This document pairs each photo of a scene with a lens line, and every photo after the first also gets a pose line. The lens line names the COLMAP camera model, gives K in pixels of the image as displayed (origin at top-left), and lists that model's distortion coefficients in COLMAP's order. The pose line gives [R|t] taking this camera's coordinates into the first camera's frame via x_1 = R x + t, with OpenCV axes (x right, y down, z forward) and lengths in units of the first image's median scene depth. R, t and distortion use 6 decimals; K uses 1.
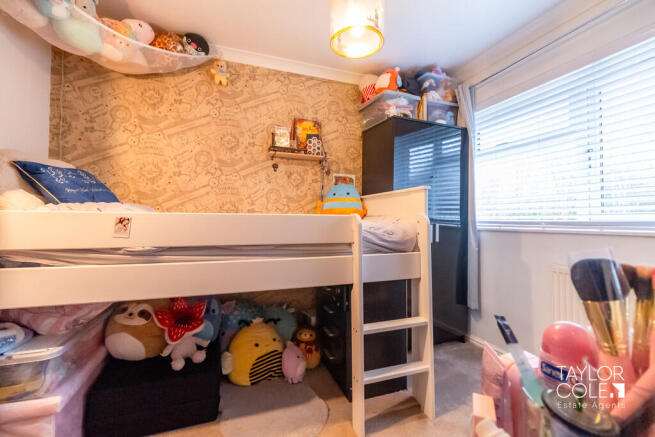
lens RADIAL K [[285.3, 0, 326.3], [0, 285.3, 215.9], [0, 0, 1]] dist [-0.001652, 0.000035]
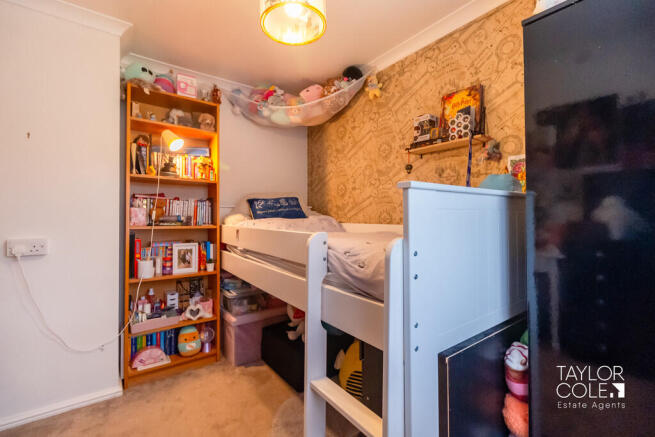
lens RADIAL K [[285.3, 0, 325.6], [0, 285.3, 218.1], [0, 0, 1]] dist [-0.001652, 0.000035]
pose [[0.281961, 0.003037, -0.959421, 0.571693], [0.018517, 0.999792, 0.008607, -0.035520], [0.959247, -0.020192, 0.281846, 0.522079]]
